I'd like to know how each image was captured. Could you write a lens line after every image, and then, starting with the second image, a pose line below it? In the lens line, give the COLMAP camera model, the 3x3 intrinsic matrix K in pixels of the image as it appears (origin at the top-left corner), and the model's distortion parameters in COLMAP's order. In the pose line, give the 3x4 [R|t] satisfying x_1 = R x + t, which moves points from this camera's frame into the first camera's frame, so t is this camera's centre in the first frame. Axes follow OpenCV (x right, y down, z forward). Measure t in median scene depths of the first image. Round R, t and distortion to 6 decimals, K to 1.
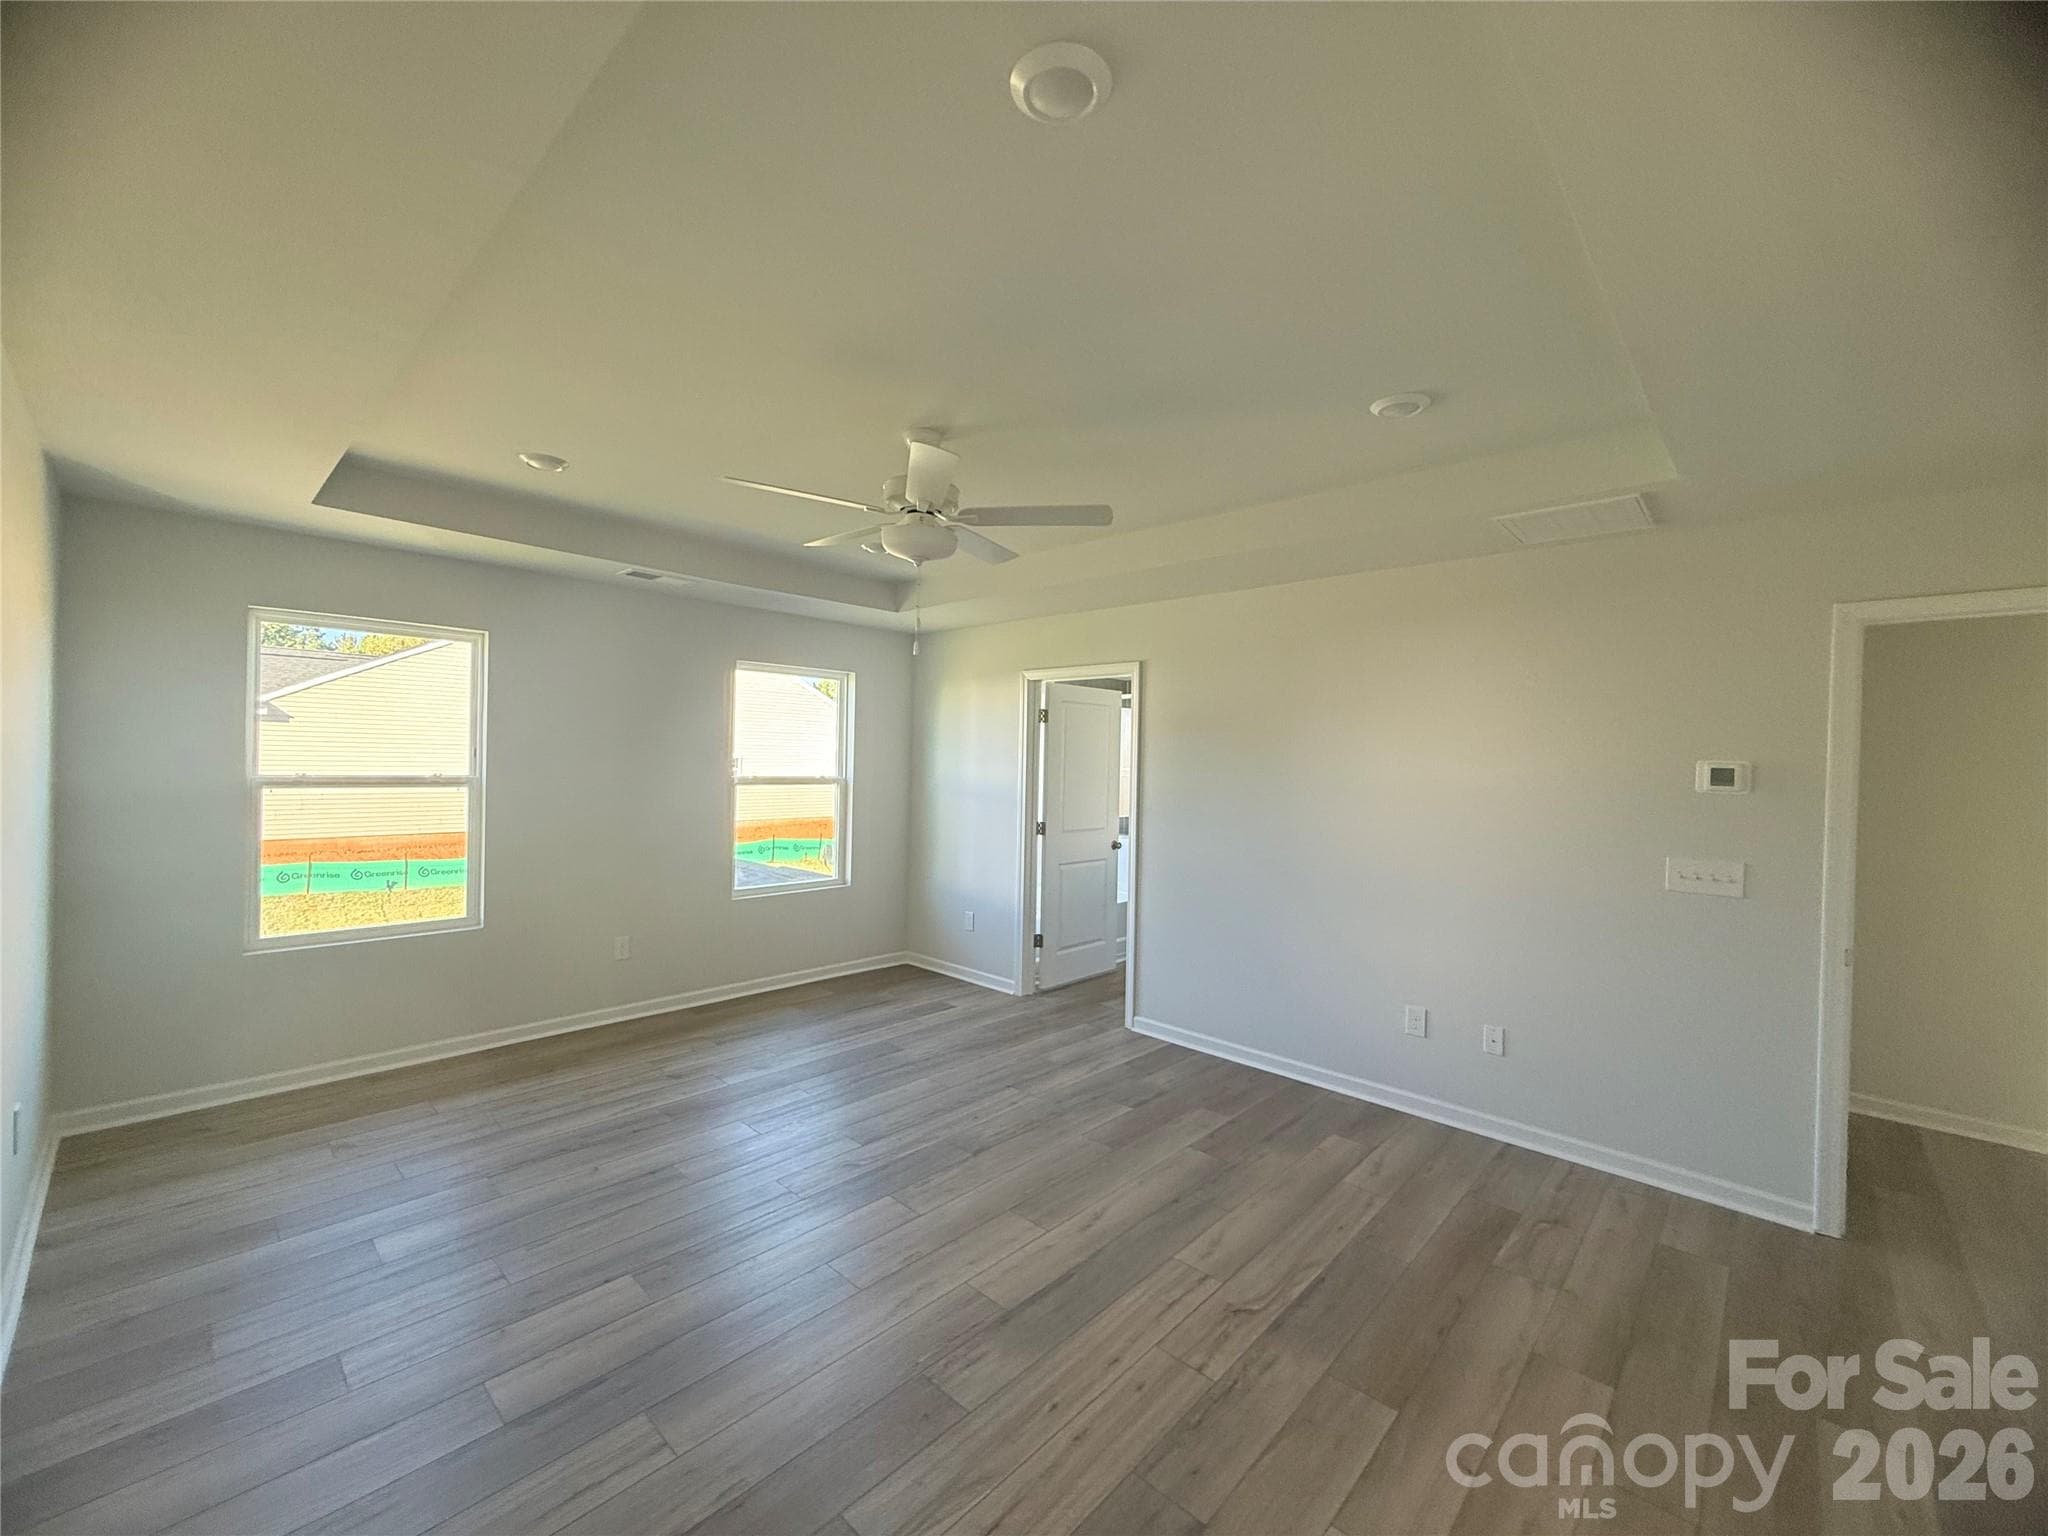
lens RADIAL K [[820.9, 0, 1015.3], [0, 820.9, 755.0], [0, 0, 1]] dist [-0.001620, 0.000027]
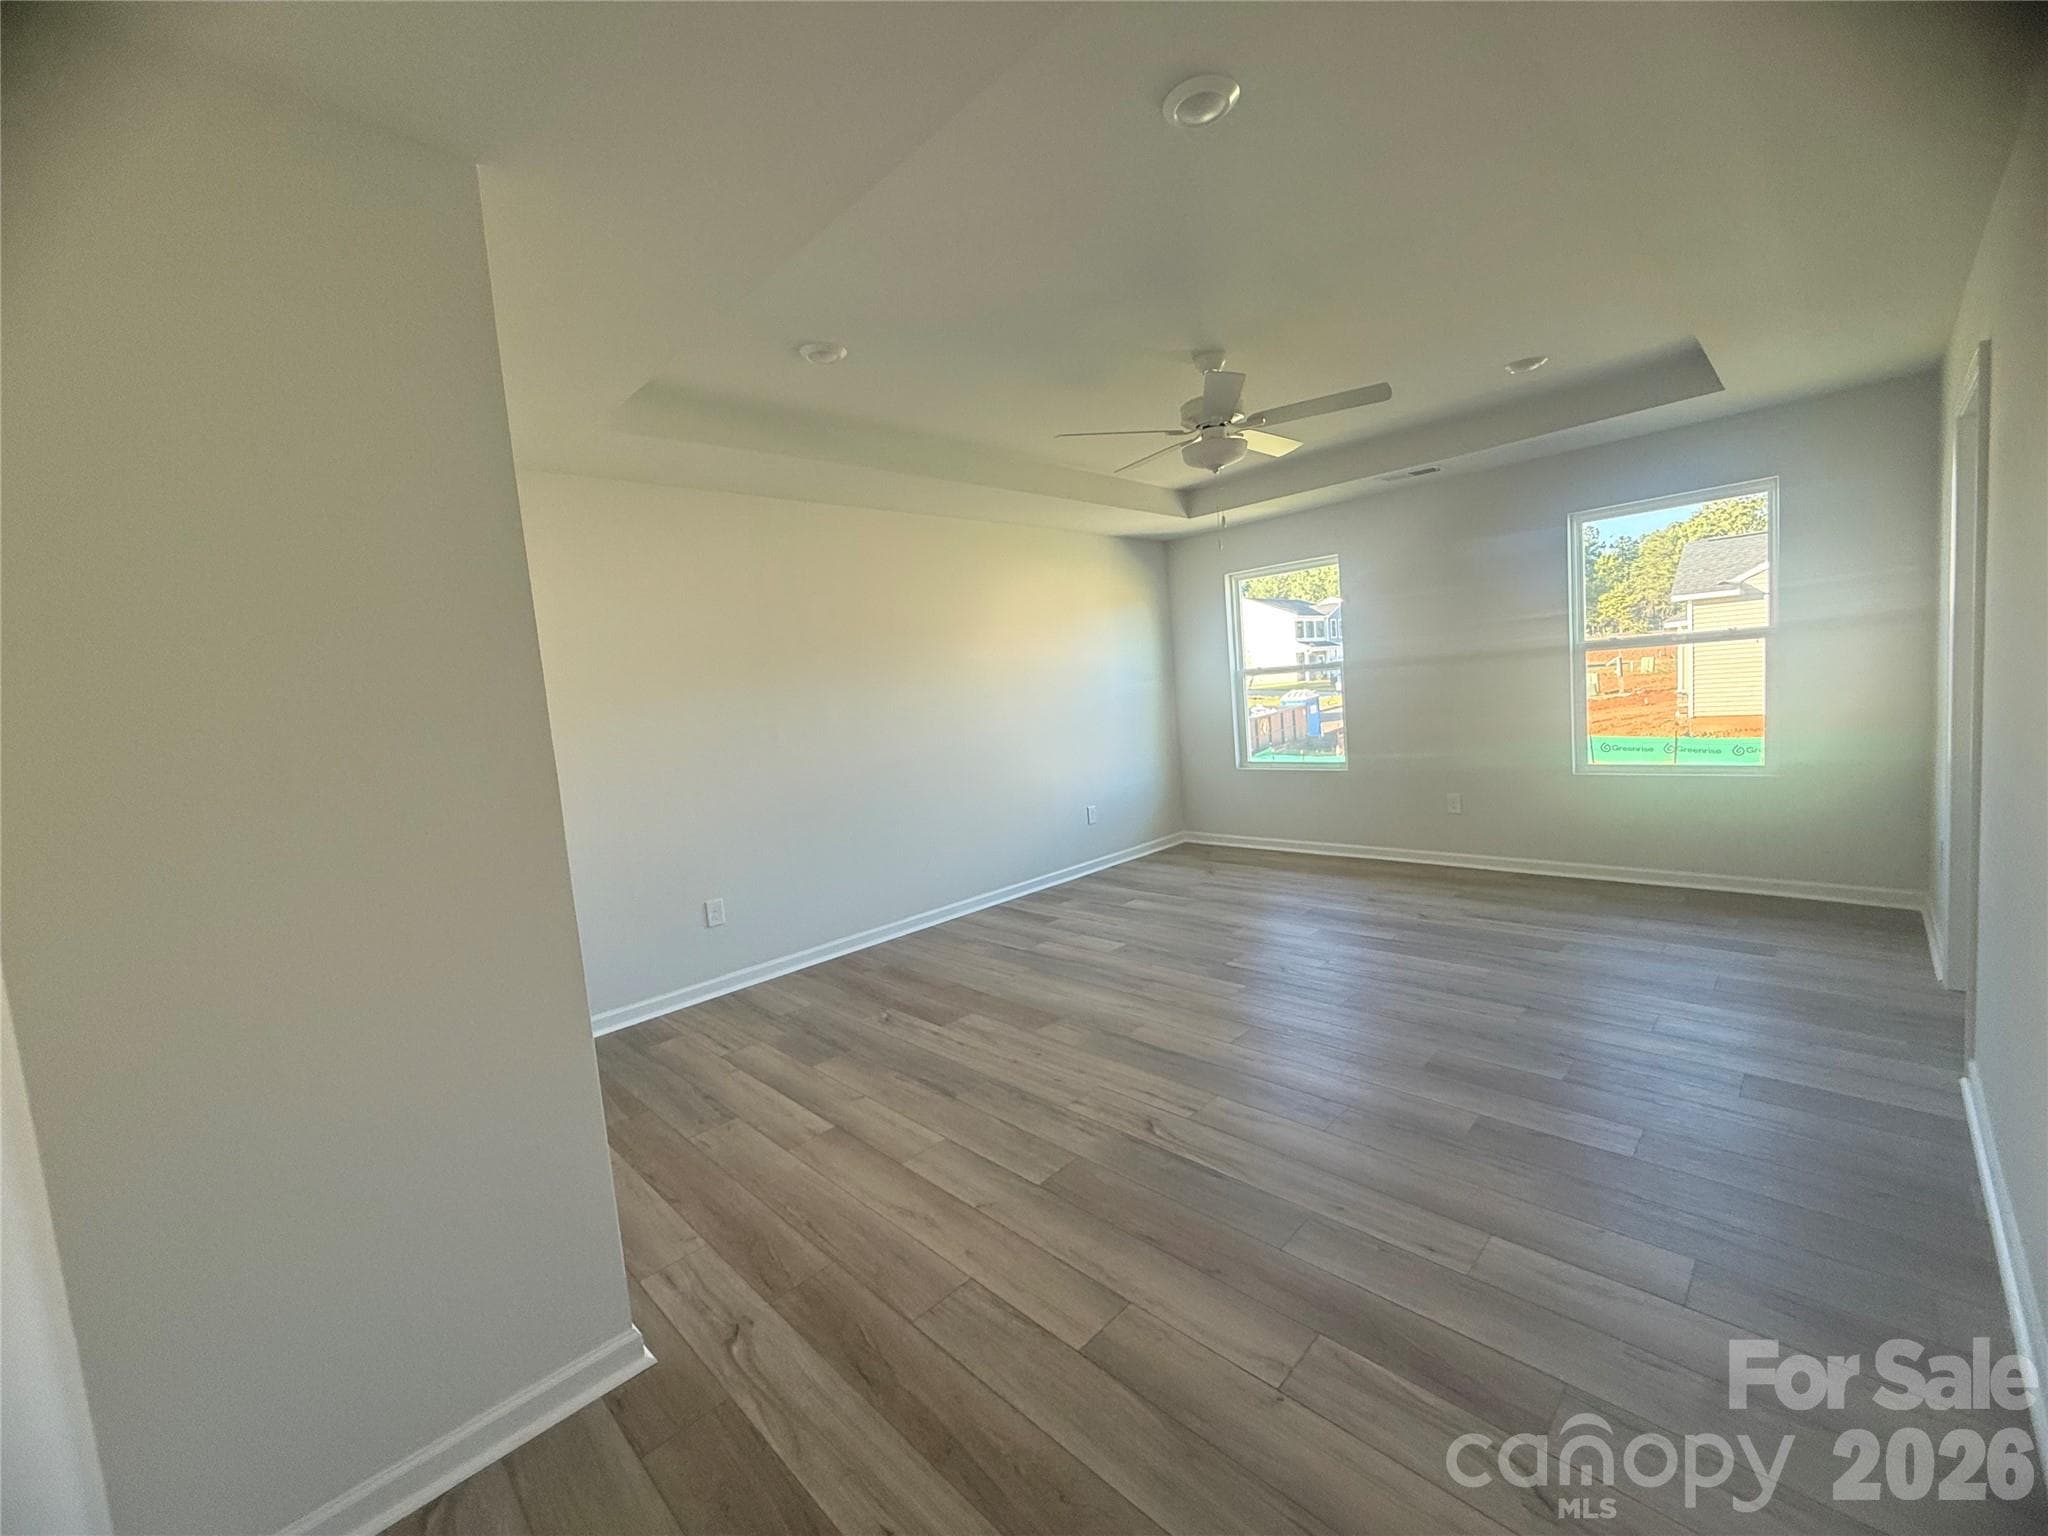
lens RADIAL K [[820.9, 0, 1028.8], [0, 820.9, 765.5], [0, 0, 1]] dist [-0.001620, 0.000027]
pose [[-0.023650, 0.074533, -0.996938, 1.121020], [0.083663, 0.993866, 0.072319, 0.083933], [0.996213, -0.081697, -0.029741, 0.753806]]
